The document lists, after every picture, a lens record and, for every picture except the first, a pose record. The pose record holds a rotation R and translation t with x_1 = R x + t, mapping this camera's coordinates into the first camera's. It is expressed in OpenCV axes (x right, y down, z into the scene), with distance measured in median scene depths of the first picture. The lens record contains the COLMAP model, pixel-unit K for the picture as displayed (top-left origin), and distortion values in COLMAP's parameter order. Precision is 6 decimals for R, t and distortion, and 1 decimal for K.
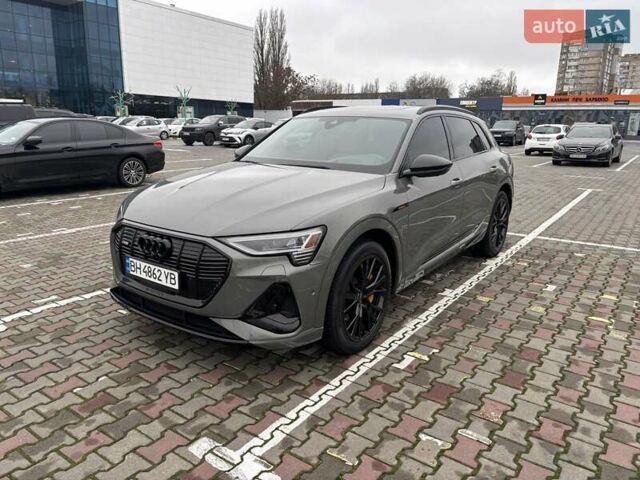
lens RADIAL K [[482.9, 0, 320.9], [0, 482.9, 243.2], [0, 0, 1]] dist [0.044666, -0.036928]
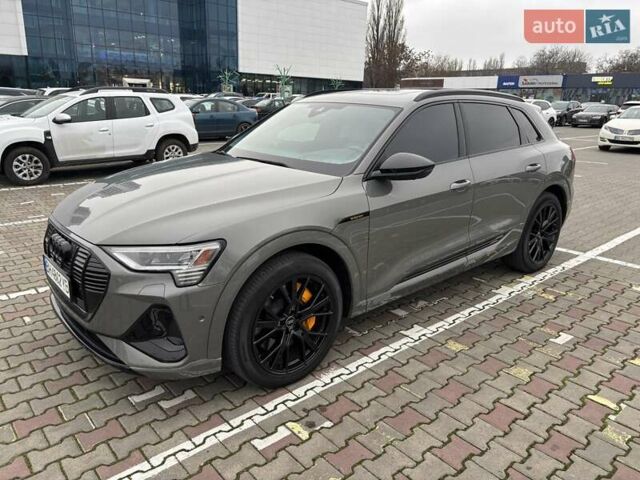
lens RADIAL K [[482.9, 0, 315.8], [0, 482.9, 240.7], [0, 0, 1]] dist [0.044666, -0.036928]
pose [[0.971312, 0.072075, -0.226623, 0.269593], [-0.063722, 0.996999, 0.043968, -0.063860], [0.229112, -0.028266, 0.972990, 0.215060]]
